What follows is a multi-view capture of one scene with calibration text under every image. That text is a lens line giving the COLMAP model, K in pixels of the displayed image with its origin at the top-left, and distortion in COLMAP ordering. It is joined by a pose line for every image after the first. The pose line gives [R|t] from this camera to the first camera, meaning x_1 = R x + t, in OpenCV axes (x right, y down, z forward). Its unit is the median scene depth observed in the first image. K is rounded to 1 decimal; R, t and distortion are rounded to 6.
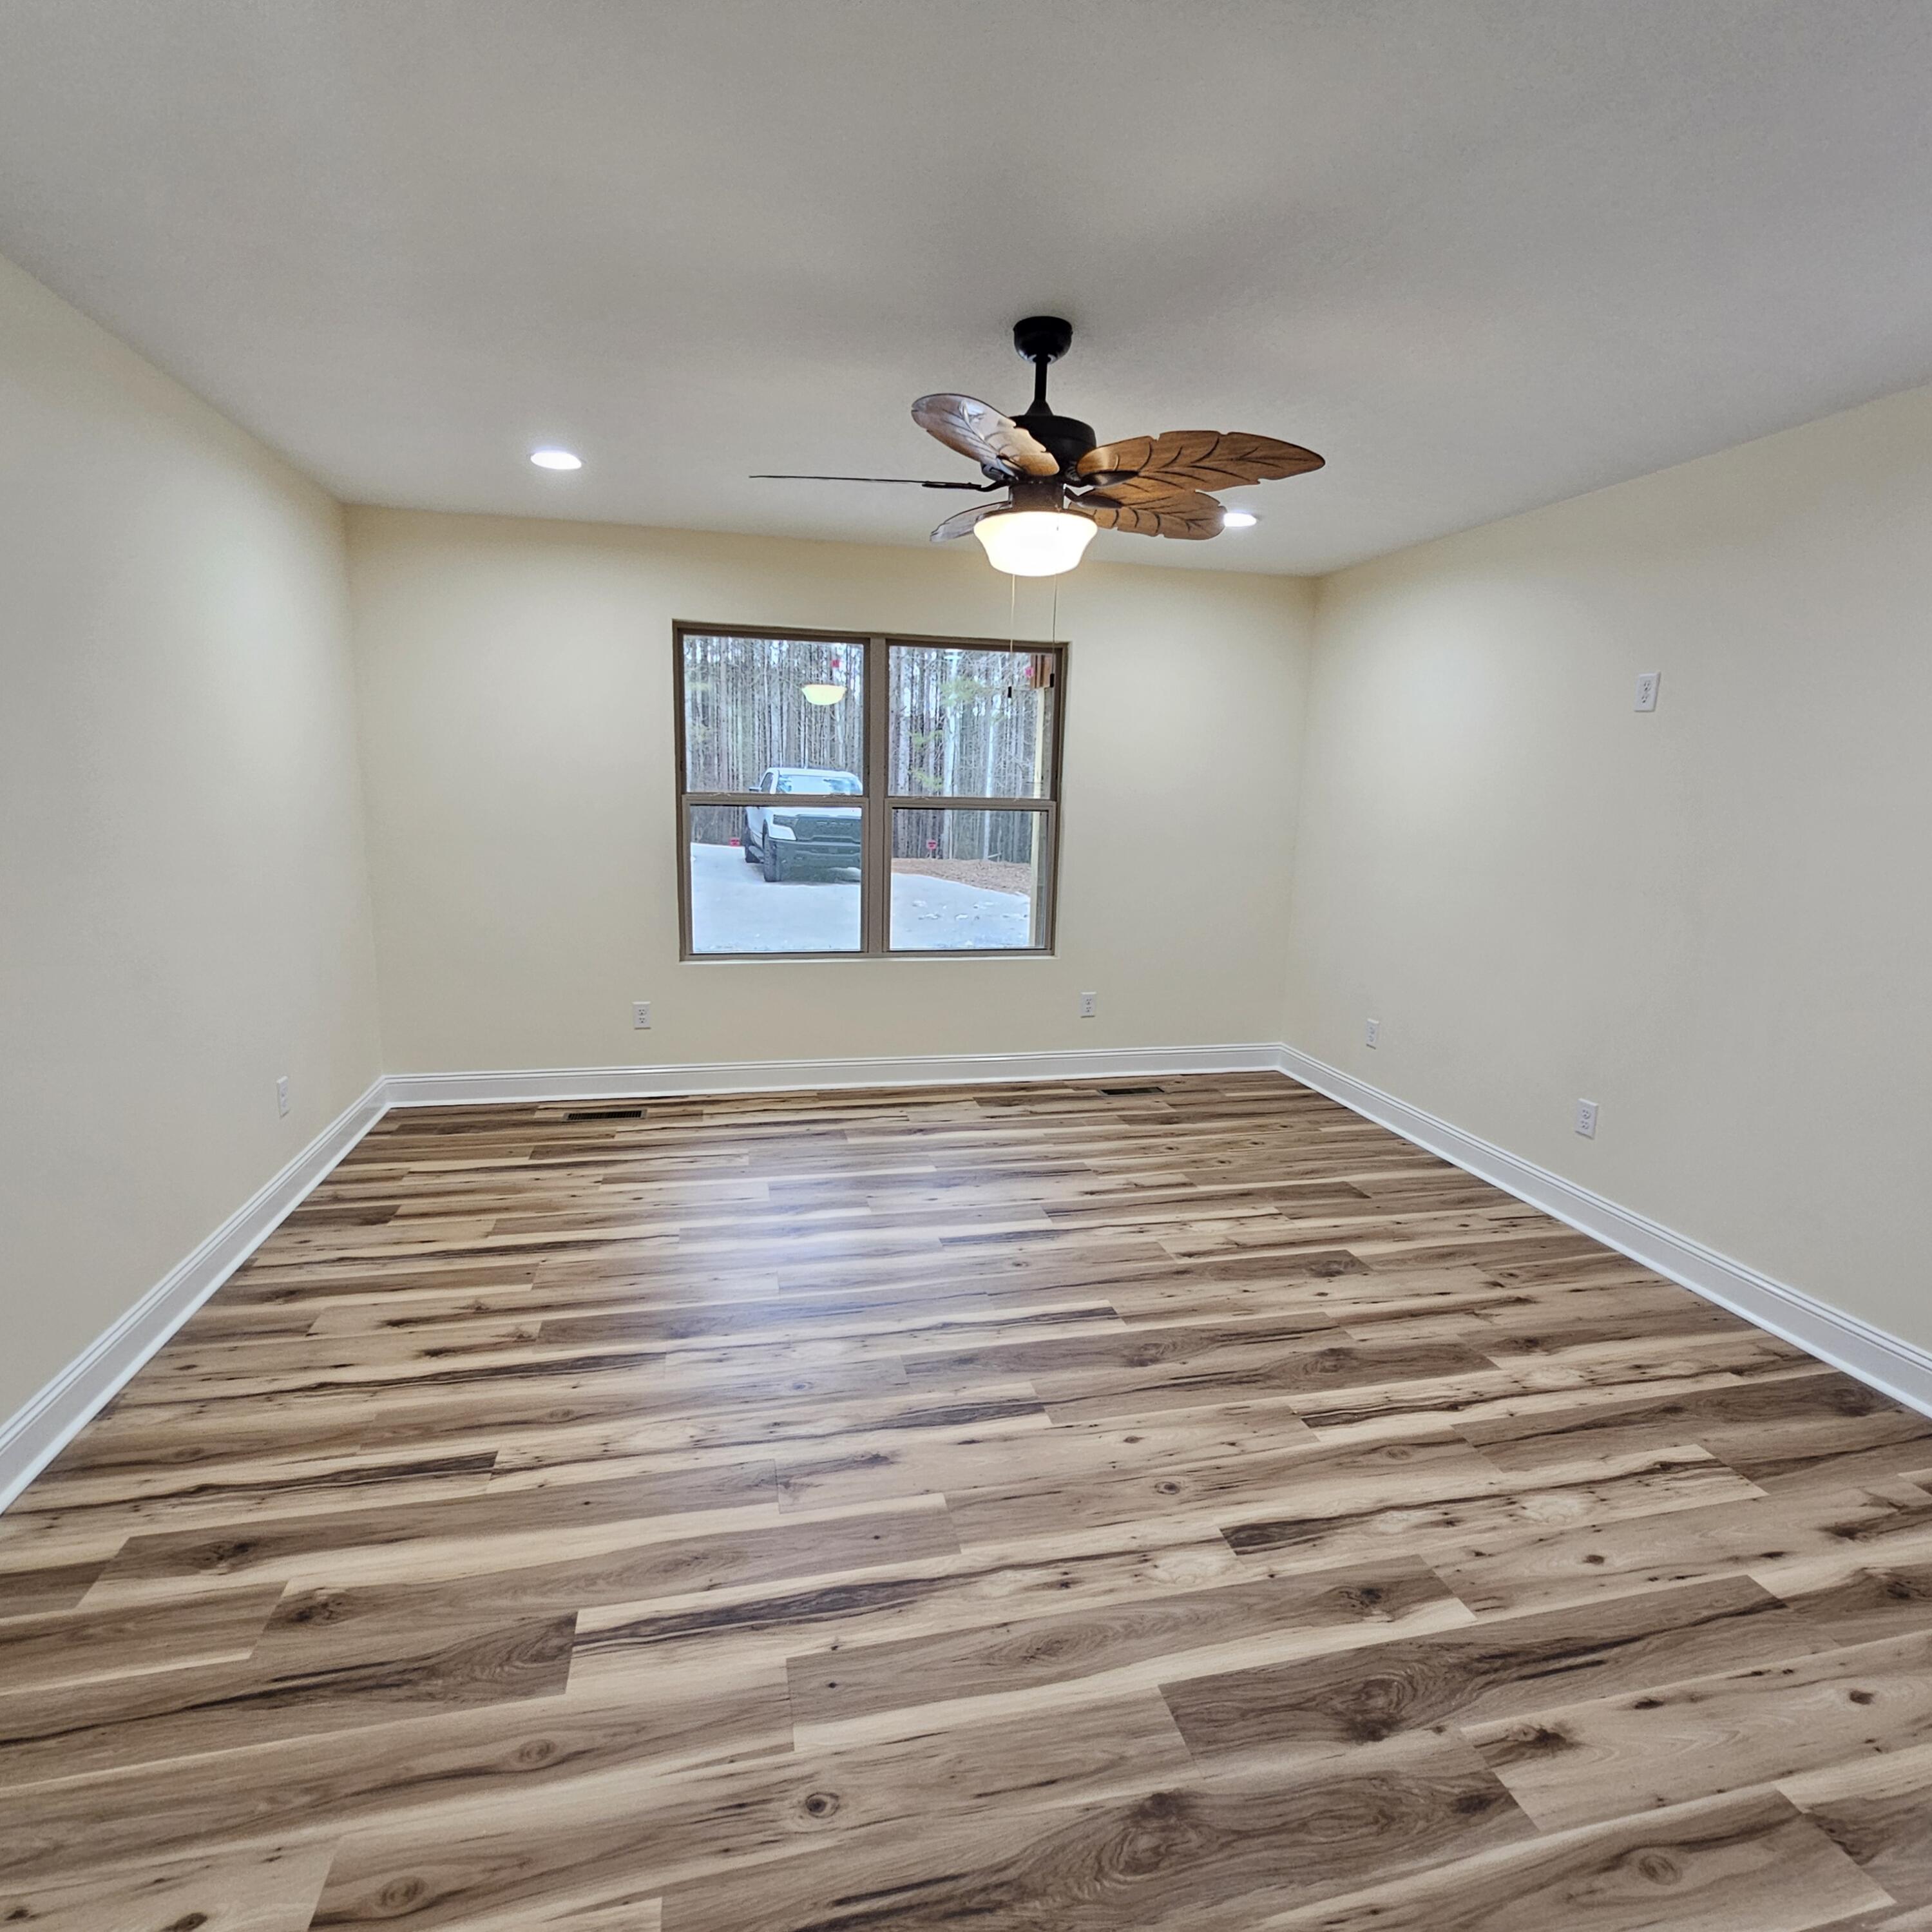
lens RADIAL K [[1061.9, 0, 962.2], [0, 1061.9, 968.3], [0, 0, 1]] dist [-0.004641, 0.002358]
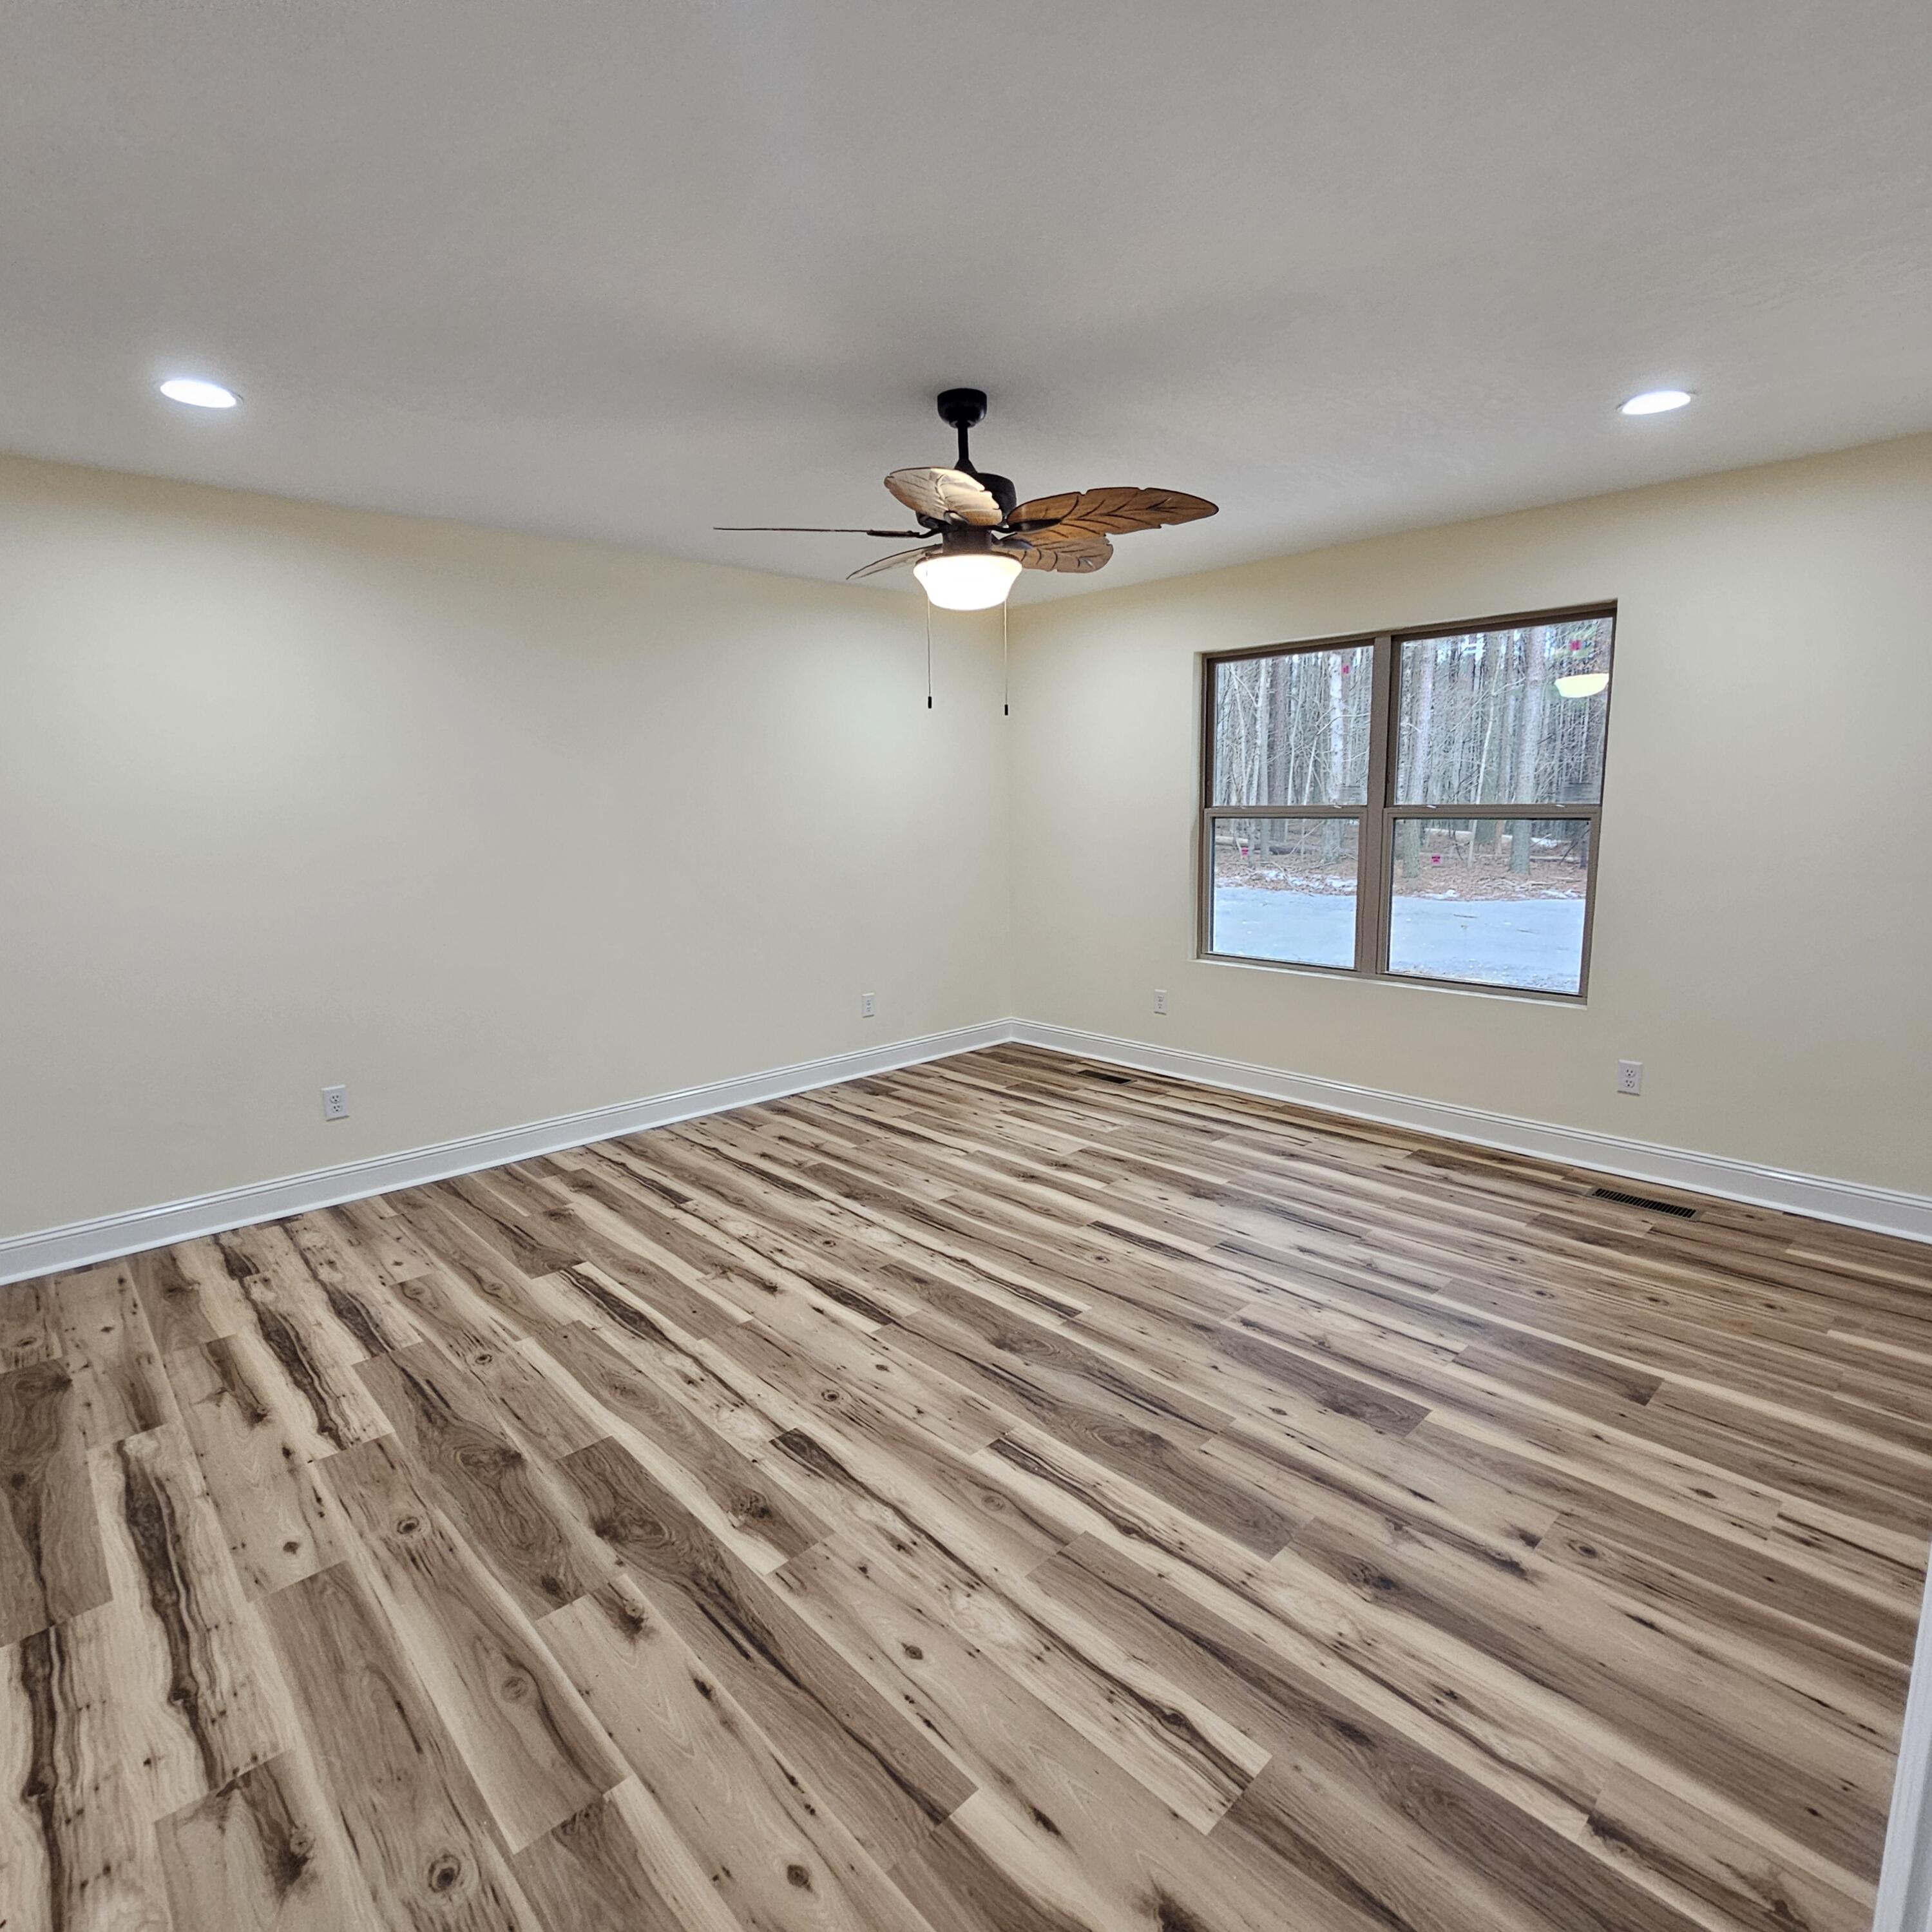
lens RADIAL K [[1061.9, 0, 962.2], [0, 1061.9, 968.3], [0, 0, 1]] dist [-0.004641, 0.002358]
pose [[0.493010, 0.107124, -0.863404, 0.841760], [-0.125383, 0.990780, 0.051333, -0.033578], [0.860942, 0.082948, 0.501896, 0.350994]]
